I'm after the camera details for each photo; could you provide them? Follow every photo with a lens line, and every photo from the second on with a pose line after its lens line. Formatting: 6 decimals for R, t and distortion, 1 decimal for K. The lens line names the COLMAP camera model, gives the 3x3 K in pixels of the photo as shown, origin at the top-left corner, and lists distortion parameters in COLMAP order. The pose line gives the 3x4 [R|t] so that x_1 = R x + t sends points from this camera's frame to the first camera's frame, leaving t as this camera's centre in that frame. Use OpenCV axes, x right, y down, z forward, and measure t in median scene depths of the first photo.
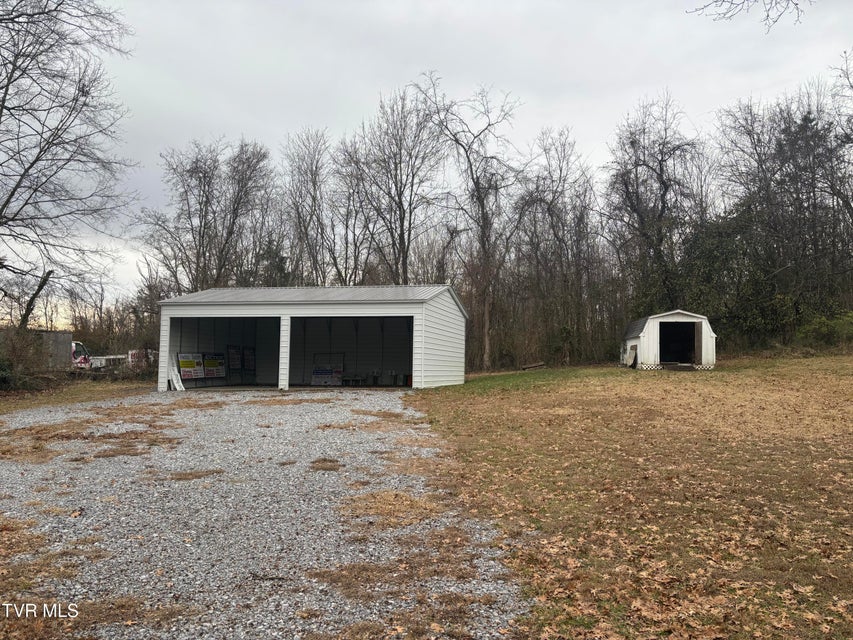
lens RADIAL K [[642.0, 0, 427.2], [0, 642.0, 319.2], [0, 0, 1]] dist [0.067921, -0.006793]
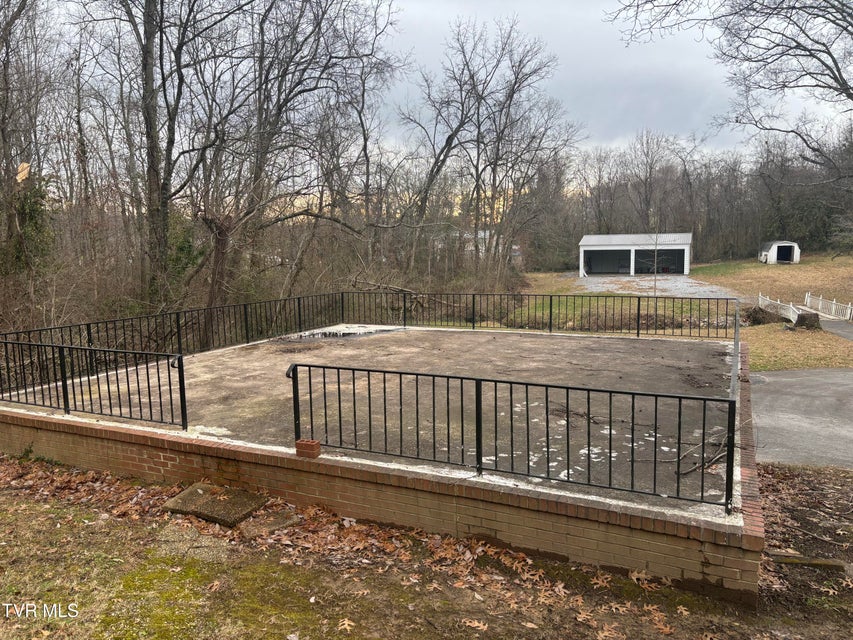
lens RADIAL K [[642.0, 0, 424.3], [0, 642.0, 322.5], [0, 0, 1]] dist [0.067921, -0.006793]
pose [[0.990681, -0.011700, -0.135701, -0.708115], [0.038868, 0.979161, 0.199329, -0.277085], [0.130541, -0.202746, 0.970491, -1.838712]]
